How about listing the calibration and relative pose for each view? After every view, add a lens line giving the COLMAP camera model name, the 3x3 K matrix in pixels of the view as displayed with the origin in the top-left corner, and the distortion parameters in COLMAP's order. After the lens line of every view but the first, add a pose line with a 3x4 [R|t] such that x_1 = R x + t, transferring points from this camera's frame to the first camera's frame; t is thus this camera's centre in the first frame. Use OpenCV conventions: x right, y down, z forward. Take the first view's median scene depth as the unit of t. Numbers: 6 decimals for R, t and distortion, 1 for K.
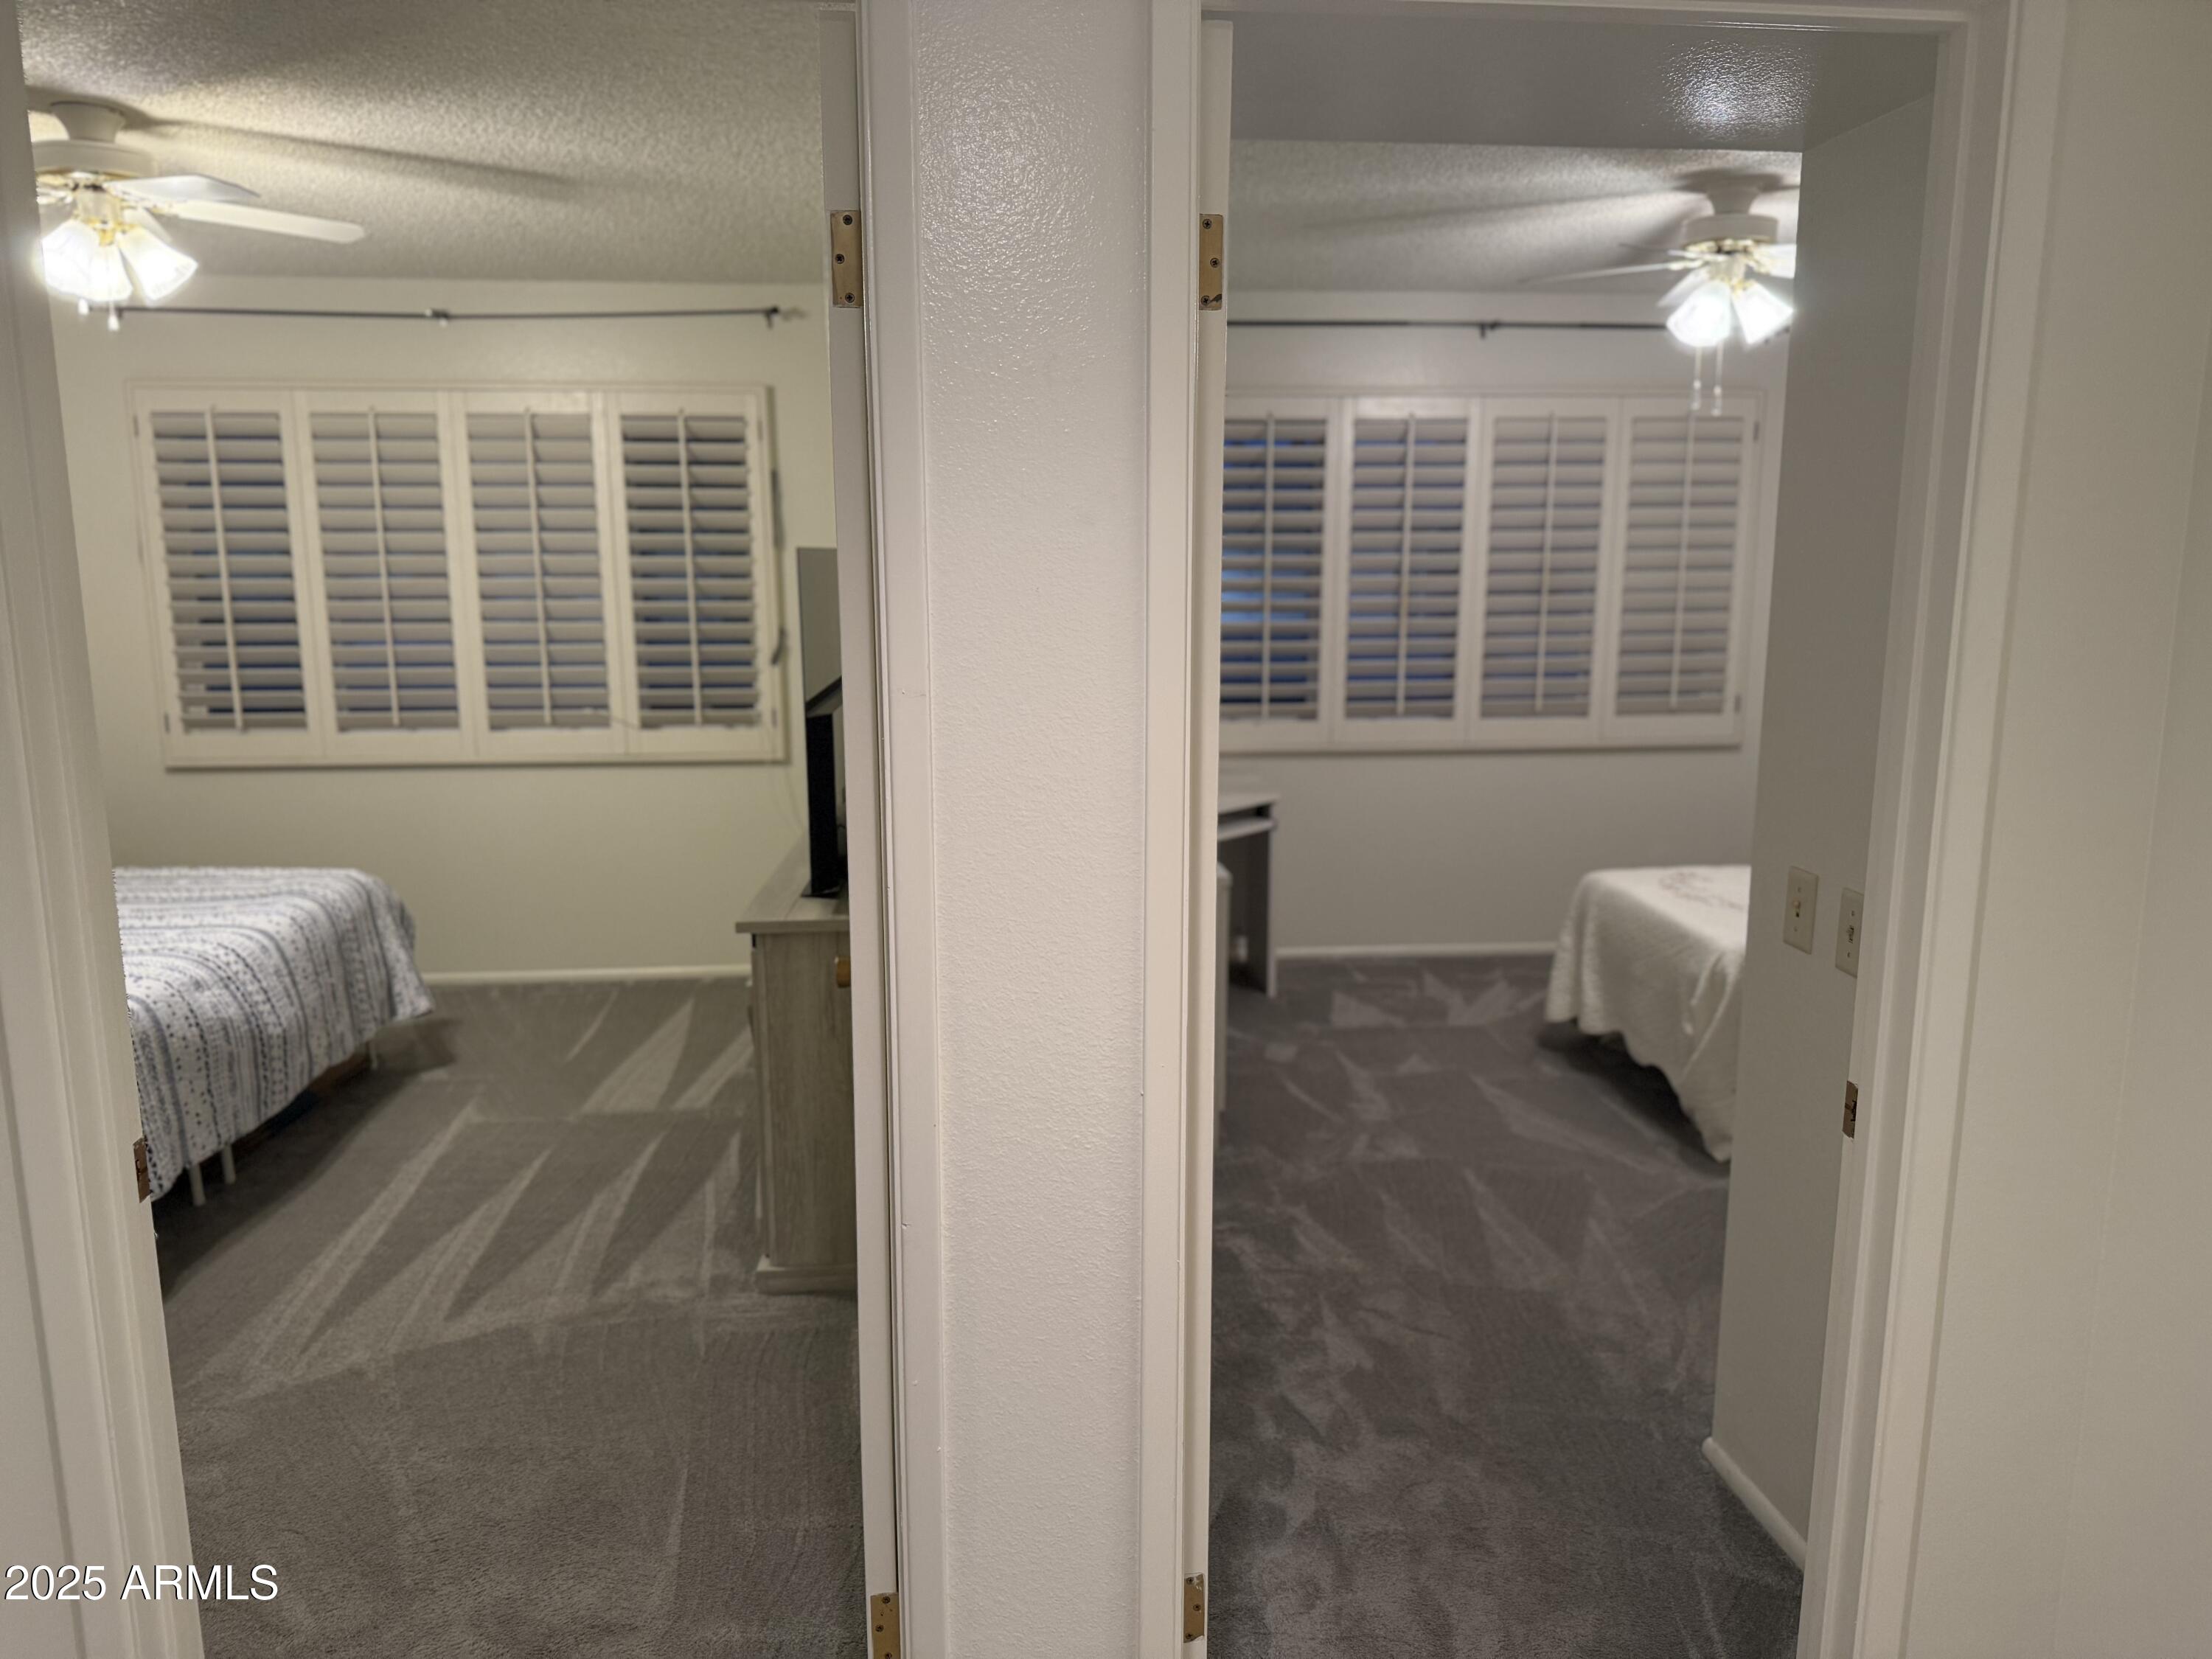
lens RADIAL K [[1501.8, 0, 1106.0], [0, 1501.8, 829.5], [0, 0, 1]] dist [0.108130, -0.136959]
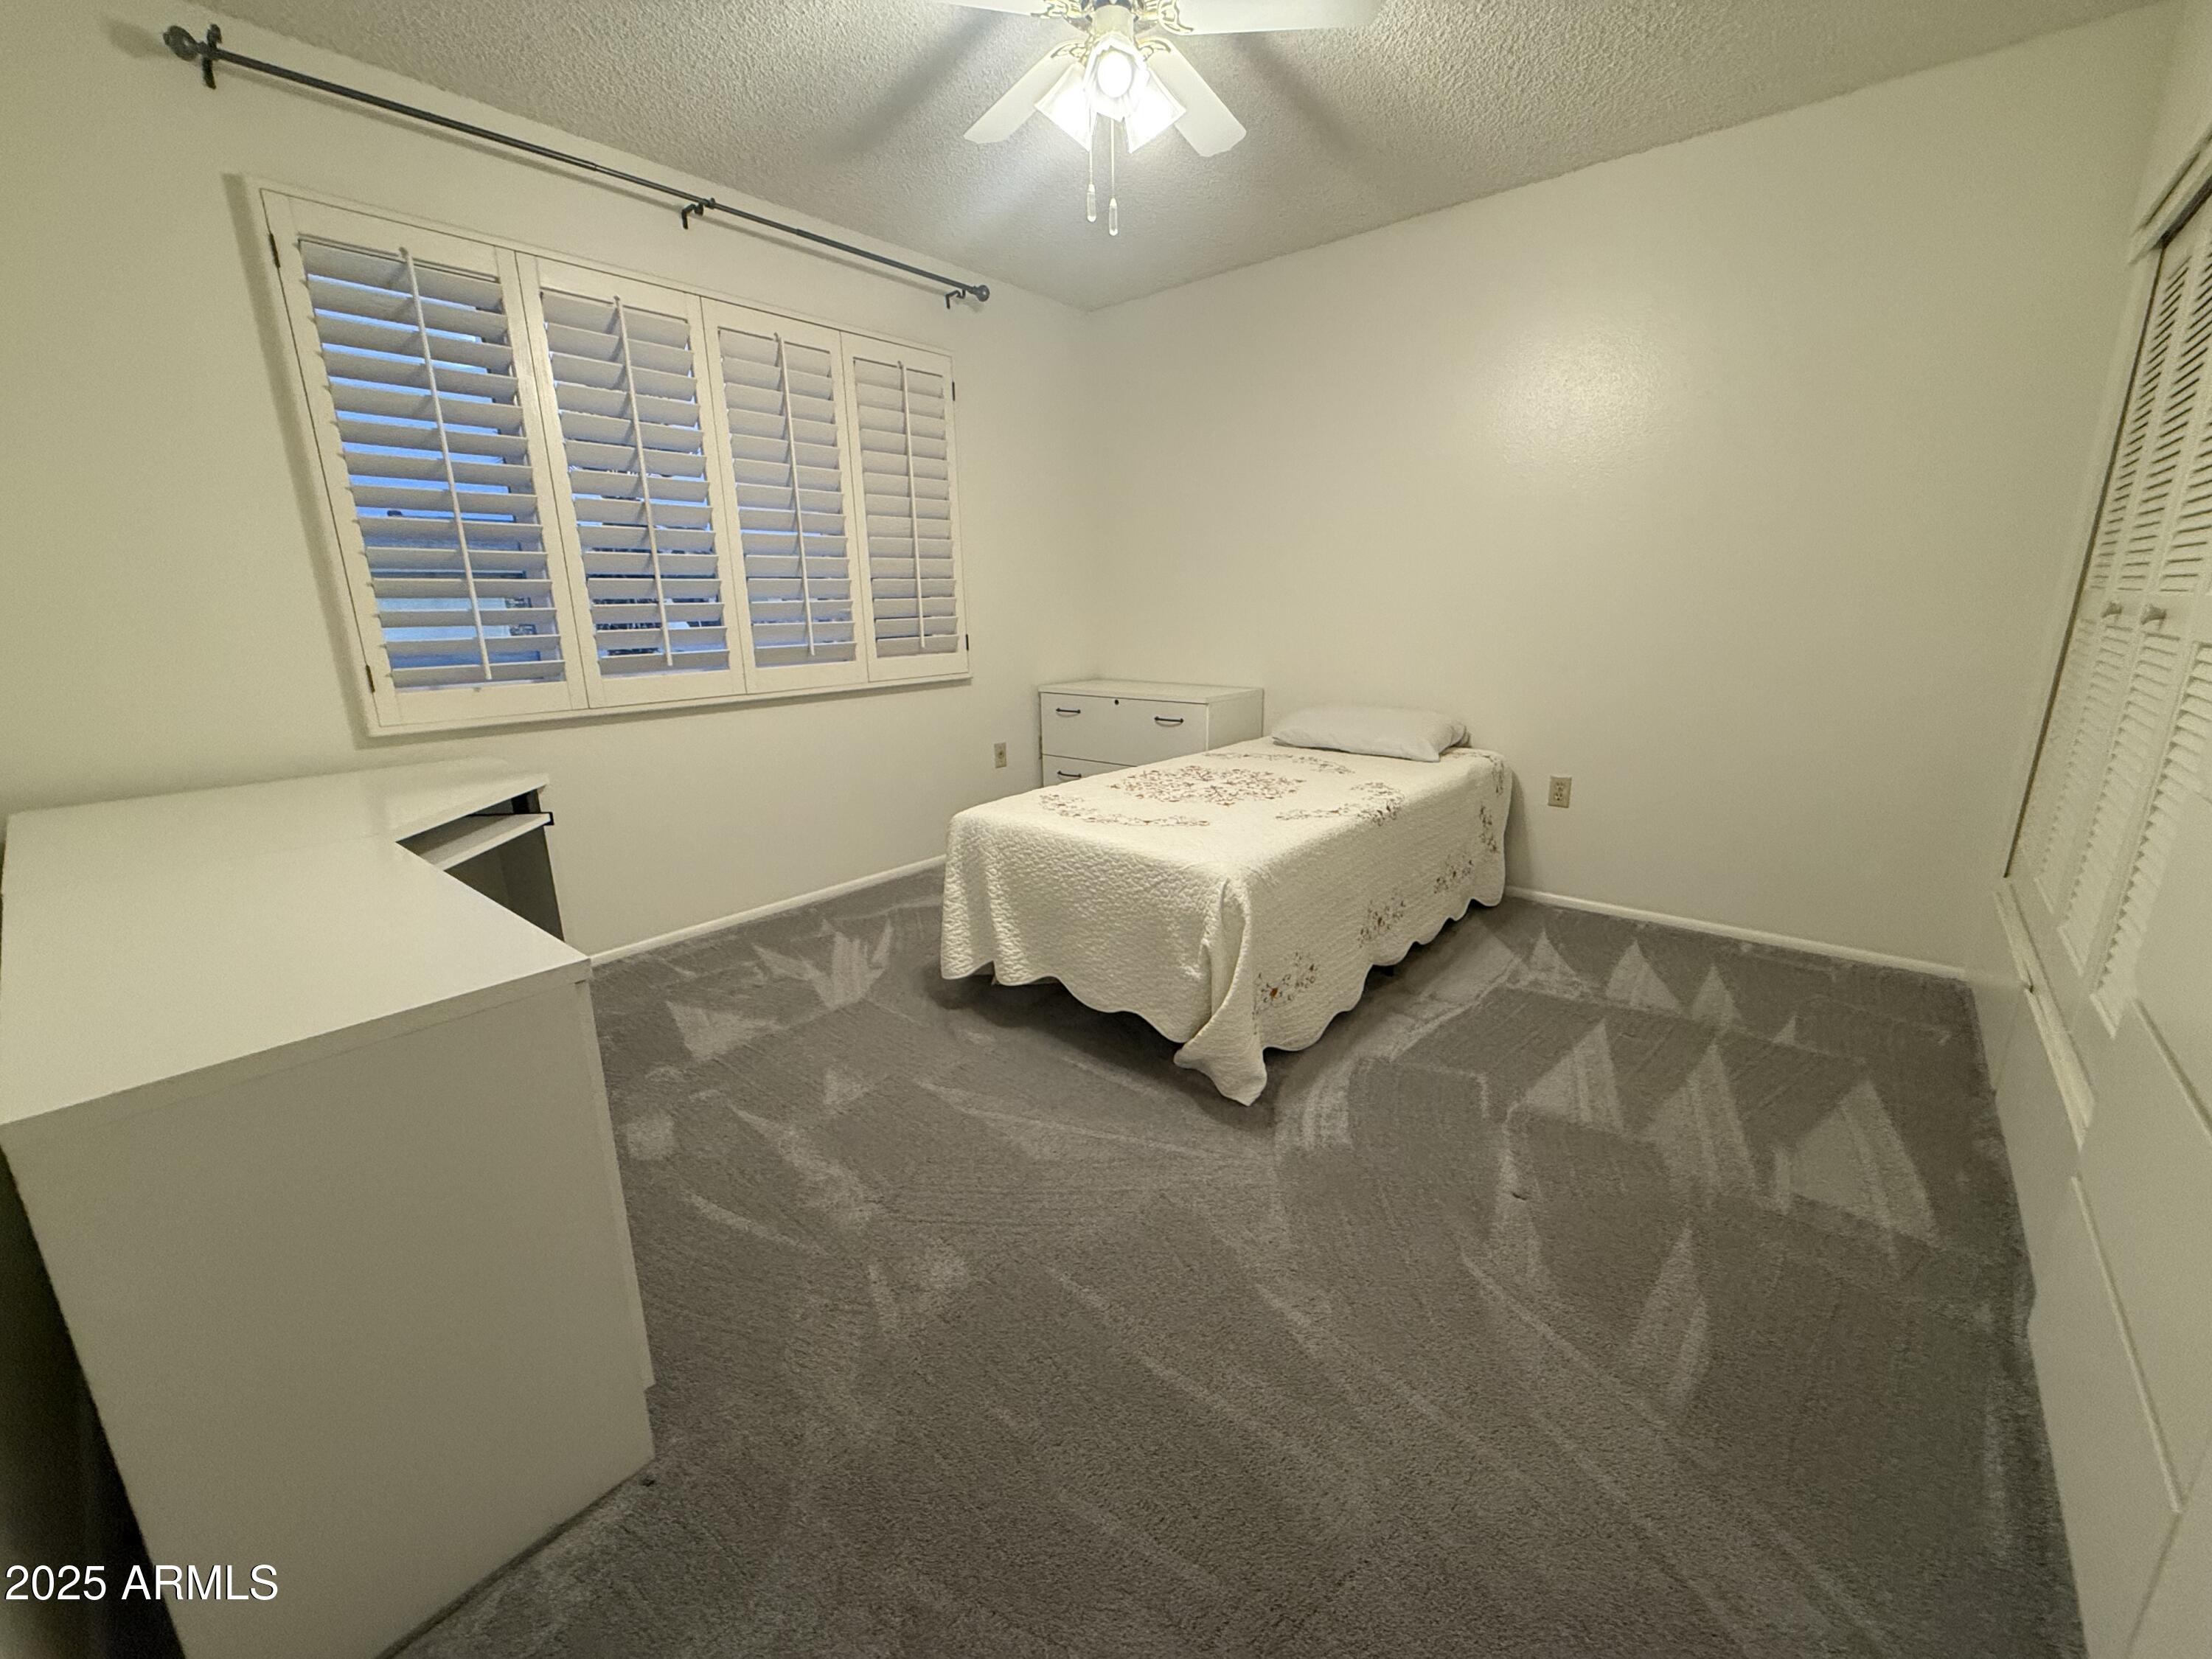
lens RADIAL K [[881.4, 0, 1100.1], [0, 881.4, 827.0], [0, 0, 1]] dist [-0.000641, -0.000306]
pose [[0.715873, -0.185456, 0.673151, 0.014790], [0.138642, 0.982639, 0.123280, -0.015727], [-0.684328, 0.005074, 0.729157, 0.517614]]
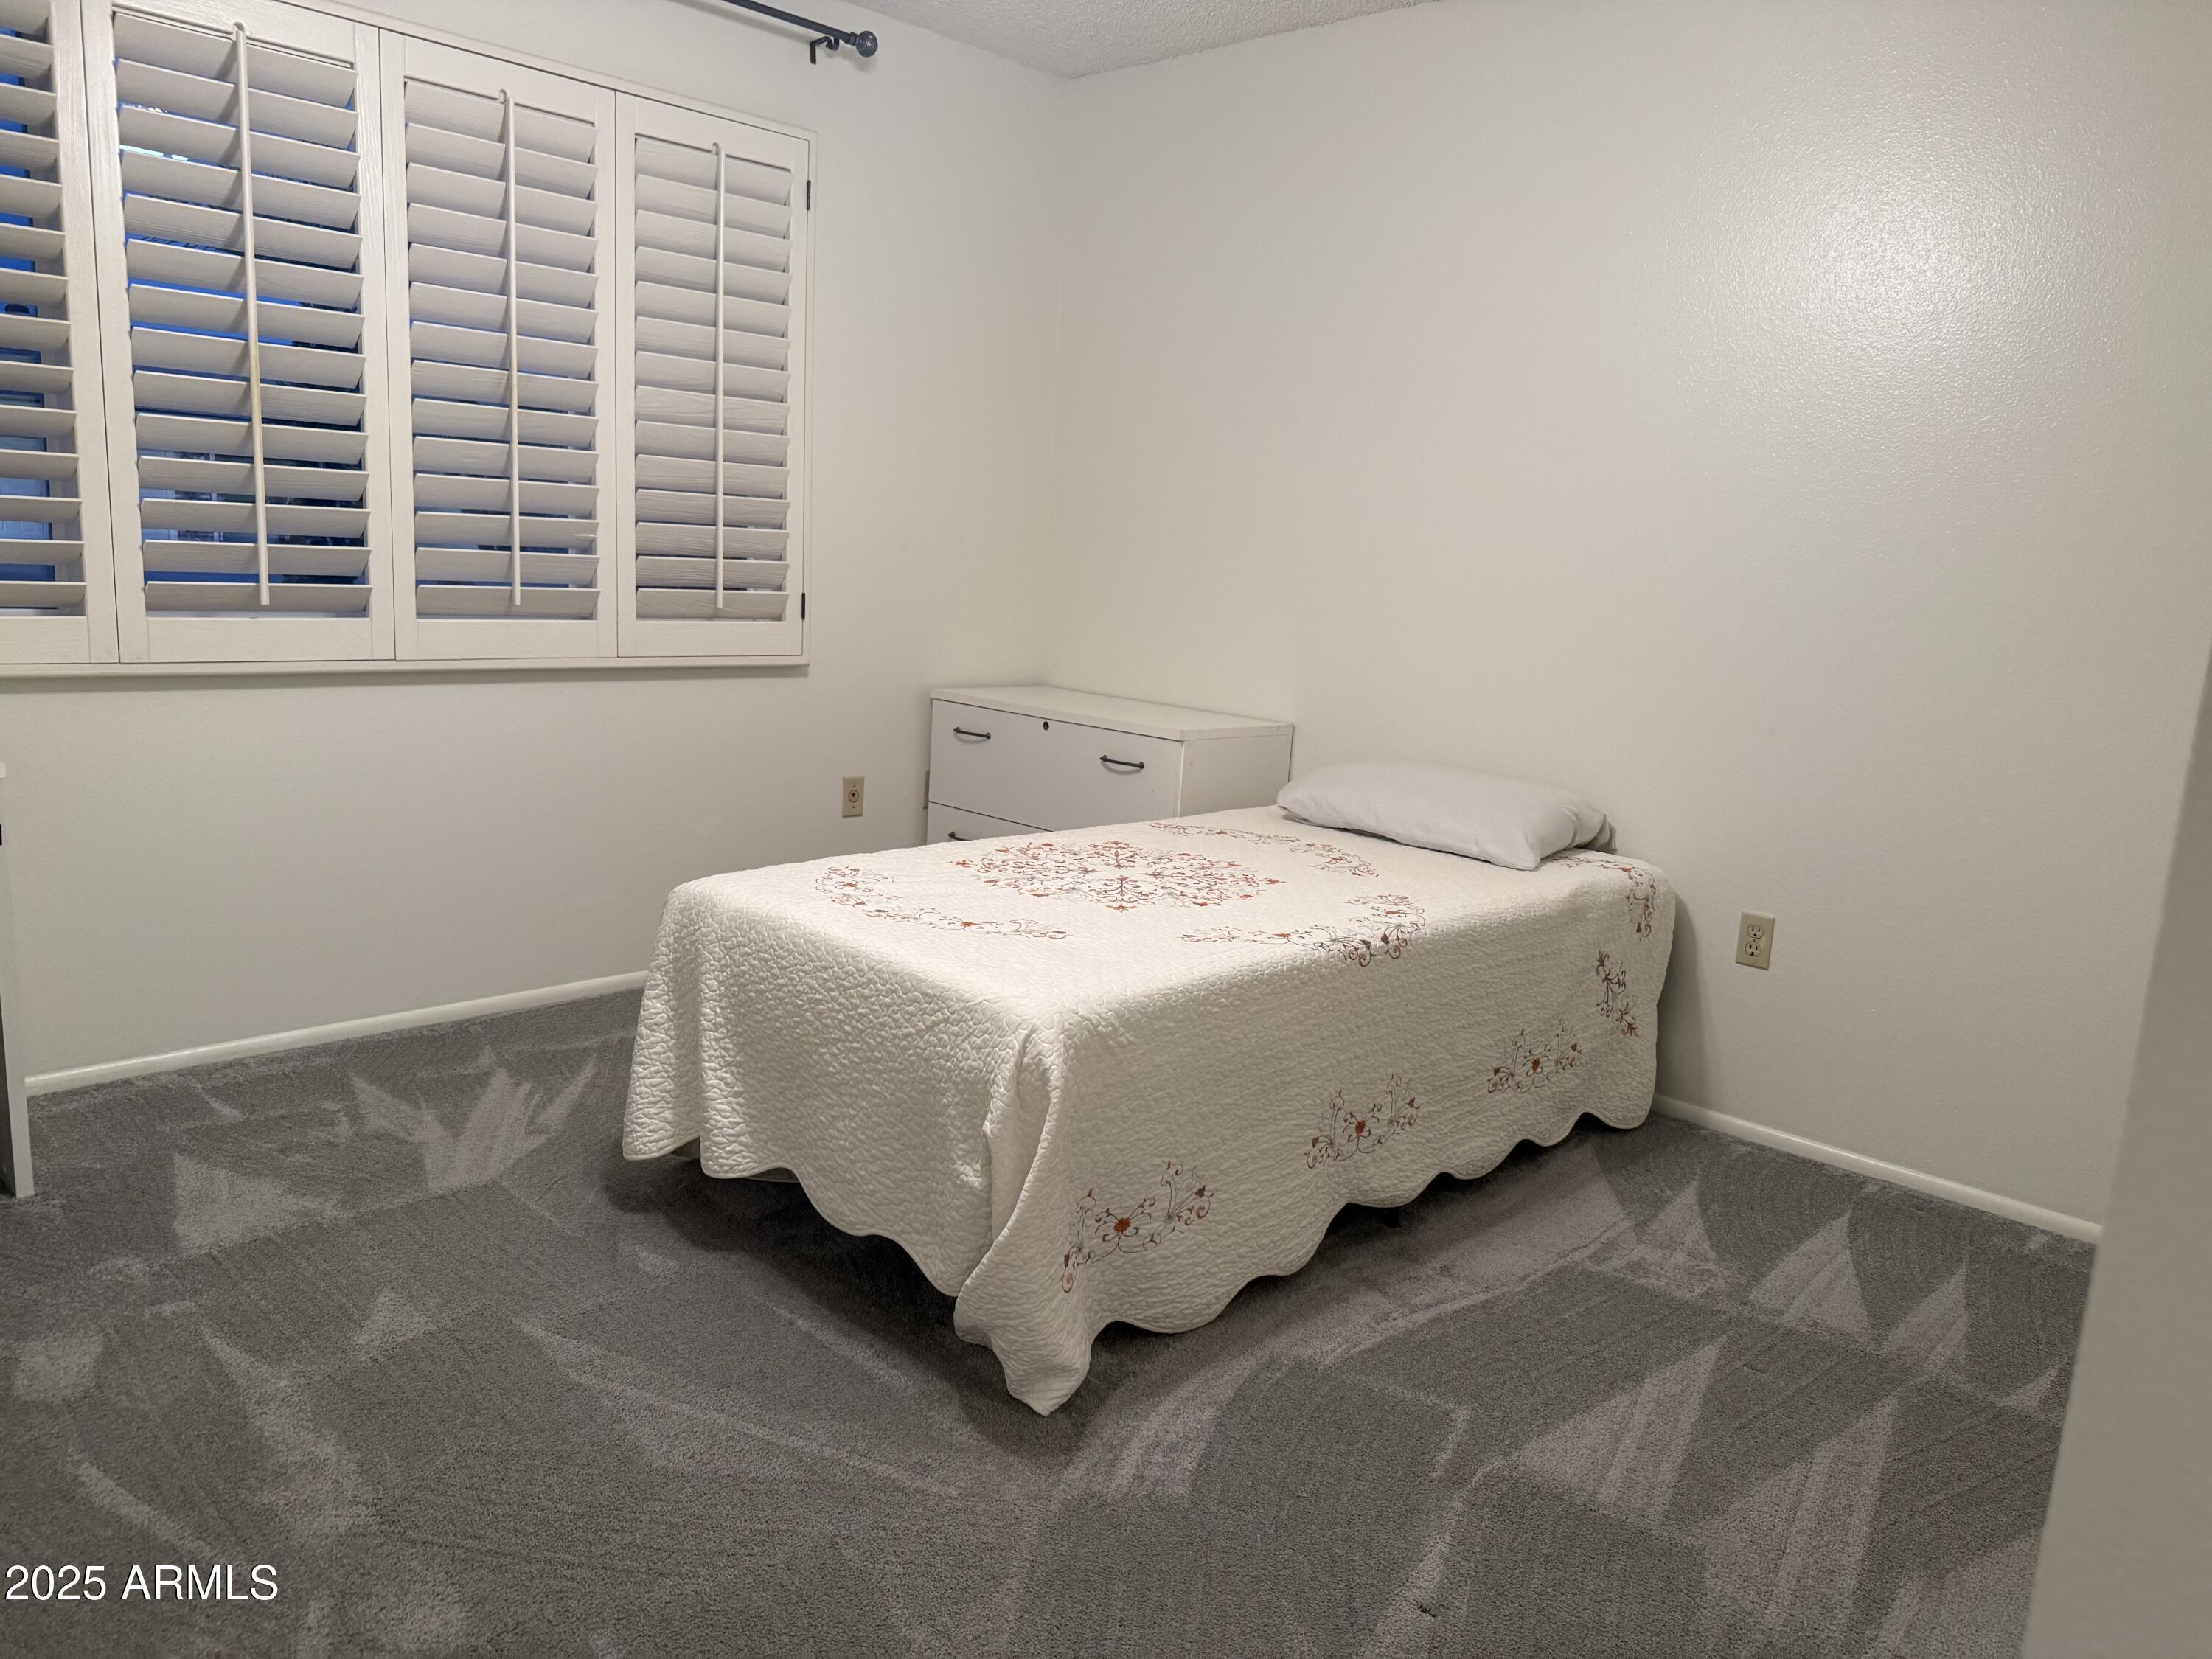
lens RADIAL K [[1553.8, 0, 1092.5], [0, 1553.8, 842.2], [0, 0, 1]] dist [0.043601, -0.065318]
pose [[0.758141, -0.078747, 0.647319, 0.059085], [0.056226, 0.996879, 0.055419, -0.008637], [-0.649663, -0.005619, 0.760202, 0.438865]]
